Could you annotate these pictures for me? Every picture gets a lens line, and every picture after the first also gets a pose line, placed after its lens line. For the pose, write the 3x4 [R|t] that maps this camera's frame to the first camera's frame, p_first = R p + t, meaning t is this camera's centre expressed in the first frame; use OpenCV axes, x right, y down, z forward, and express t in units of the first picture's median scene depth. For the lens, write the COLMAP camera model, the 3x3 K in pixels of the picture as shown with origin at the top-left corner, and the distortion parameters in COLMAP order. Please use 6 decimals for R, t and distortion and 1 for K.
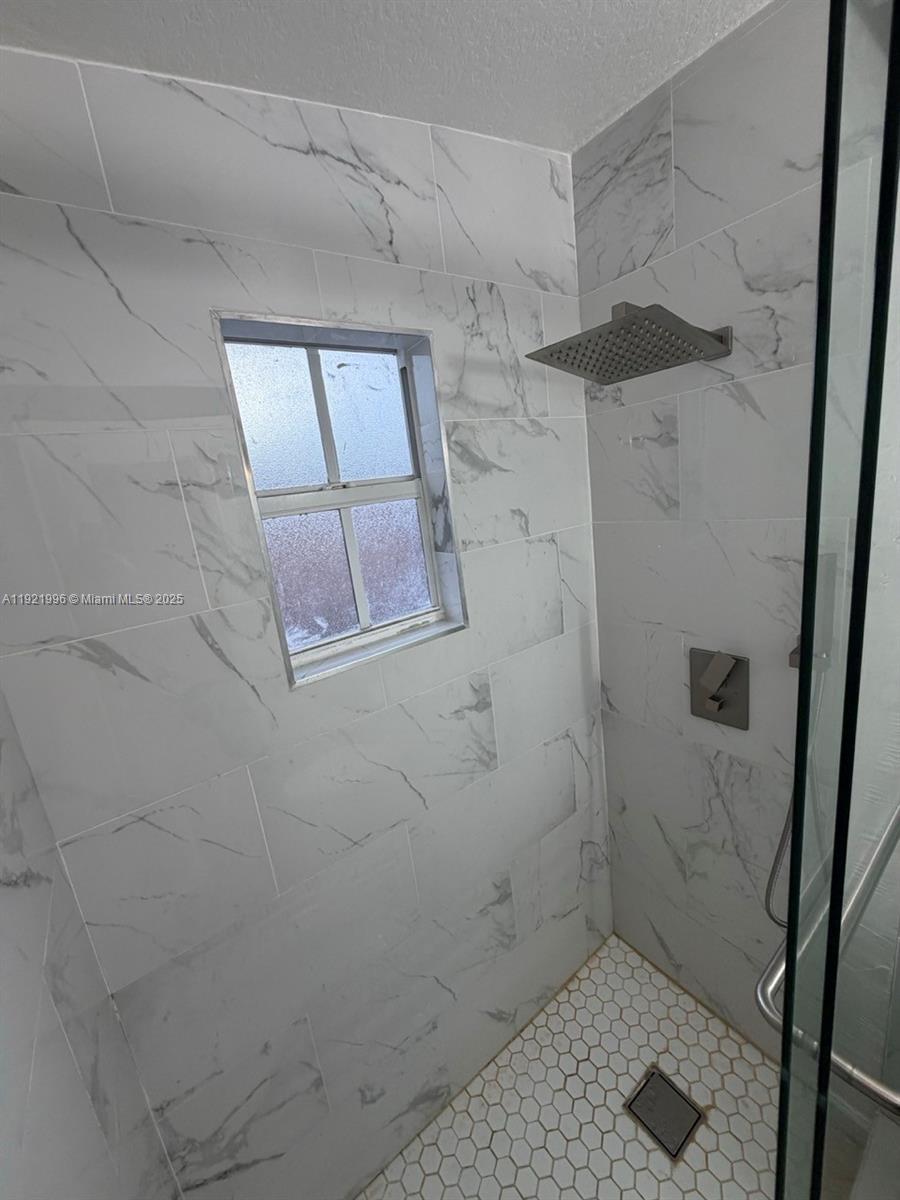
lens RADIAL K [[480.5, 0, 449.7], [0, 480.5, 595.9], [0, 0, 1]] dist [0.001538, 0.000509]
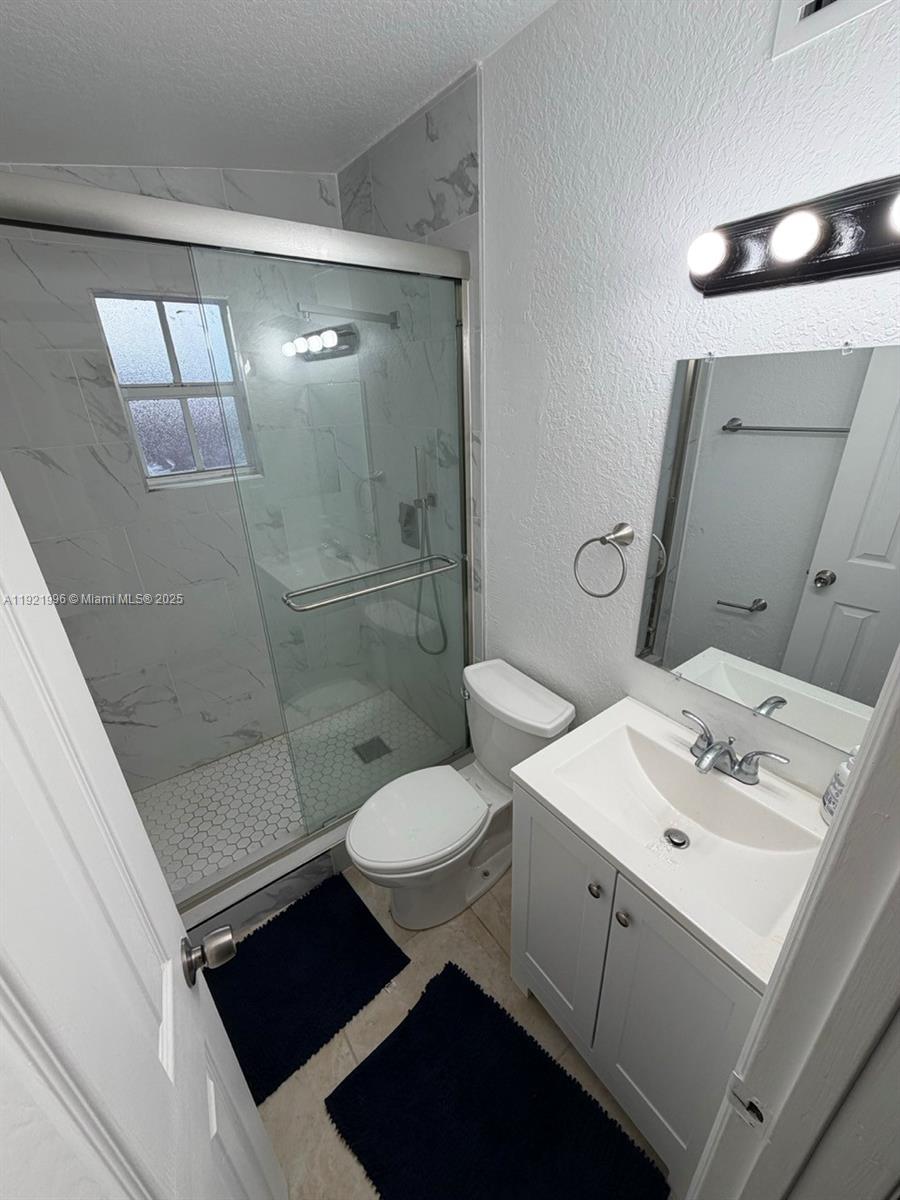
lens RADIAL K [[480.5, 0, 449.7], [0, 480.5, 595.9], [0, 0, 1]] dist [0.001538, 0.000509]
pose [[0.995889, 0.088432, 0.019614, 0.810548], [-0.090543, 0.978157, 0.187113, 0.113977], [-0.002639, -0.188120, 0.982143, -0.913764]]
